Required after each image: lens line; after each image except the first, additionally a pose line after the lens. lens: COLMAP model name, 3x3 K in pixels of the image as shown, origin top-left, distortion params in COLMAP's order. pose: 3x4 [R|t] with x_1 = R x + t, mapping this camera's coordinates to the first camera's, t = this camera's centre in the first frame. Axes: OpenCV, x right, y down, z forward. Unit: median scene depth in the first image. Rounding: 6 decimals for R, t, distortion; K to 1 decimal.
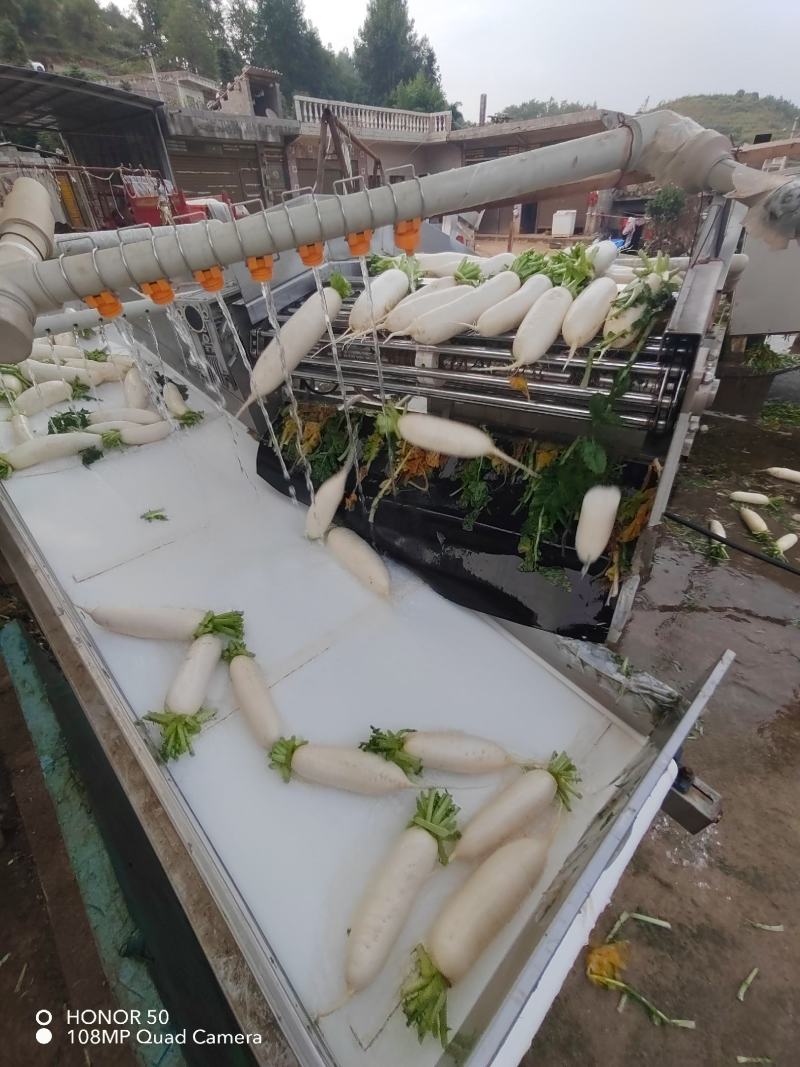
lens RADIAL K [[486.6, 0, 403.6], [0, 486.6, 532.0], [0, 0, 1]] dist [-0.038663, 0.030862]
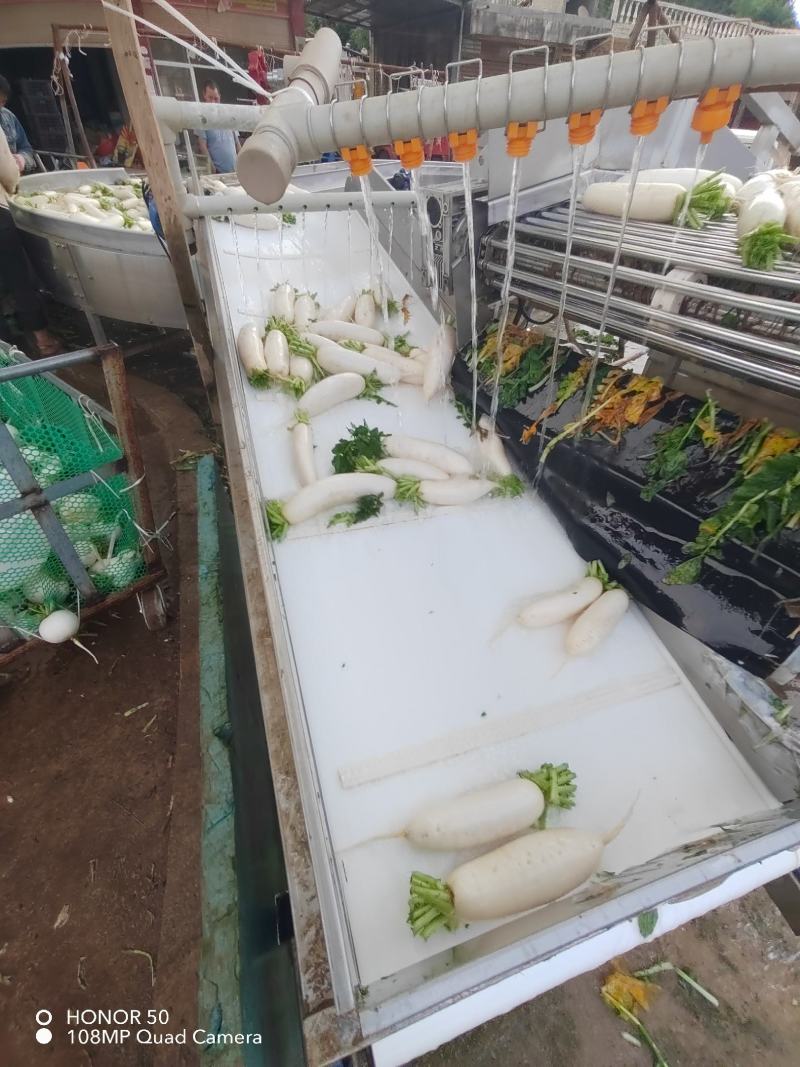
lens RADIAL K [[486.6, 0, 403.6], [0, 486.6, 532.0], [0, 0, 1]] dist [-0.038663, 0.030862]
pose [[0.898948, 0.333018, -0.284589, 0.006406], [-0.302571, 0.941825, 0.146345, 0.054184], [0.316769, -0.045448, 0.947413, 0.027567]]
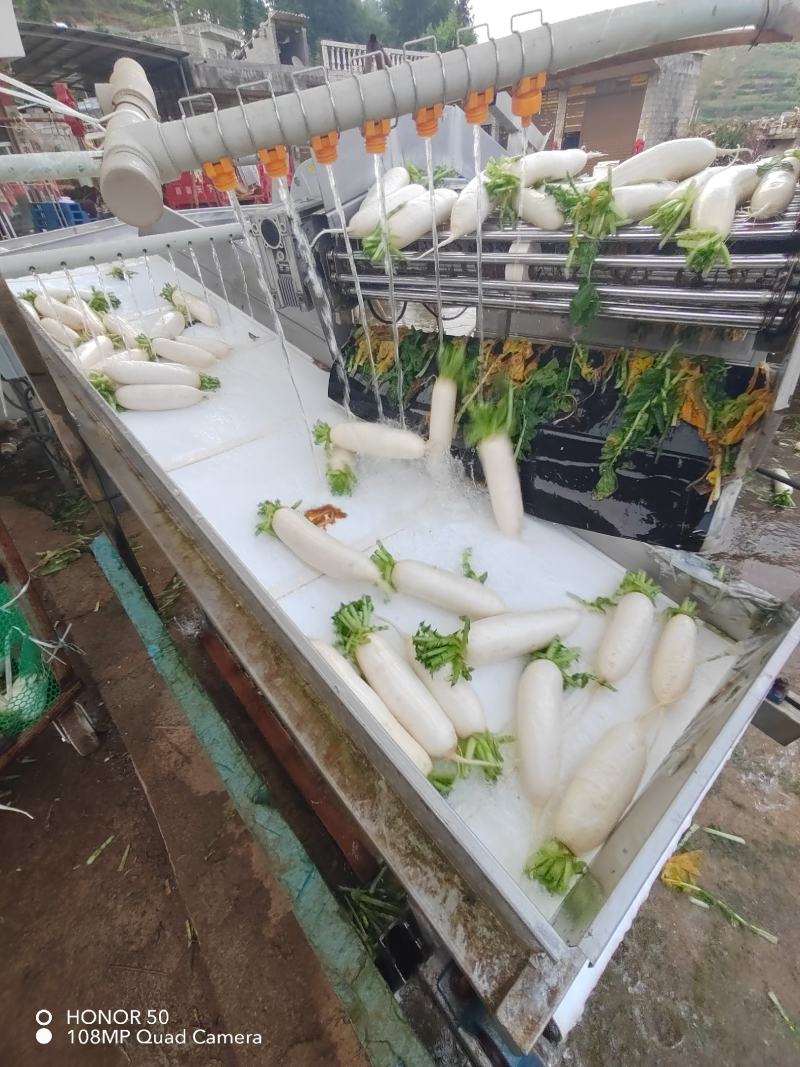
lens RADIAL K [[485.7, 0, 404.0], [0, 485.7, 532.9], [0, 0, 1]] dist [-0.034758, 0.030466]
pose [[0.998714, 0.013229, -0.048951, -0.122767], [-0.010358, 0.998237, 0.058448, 0.126535], [0.049638, -0.057866, 0.997090, -0.004494]]
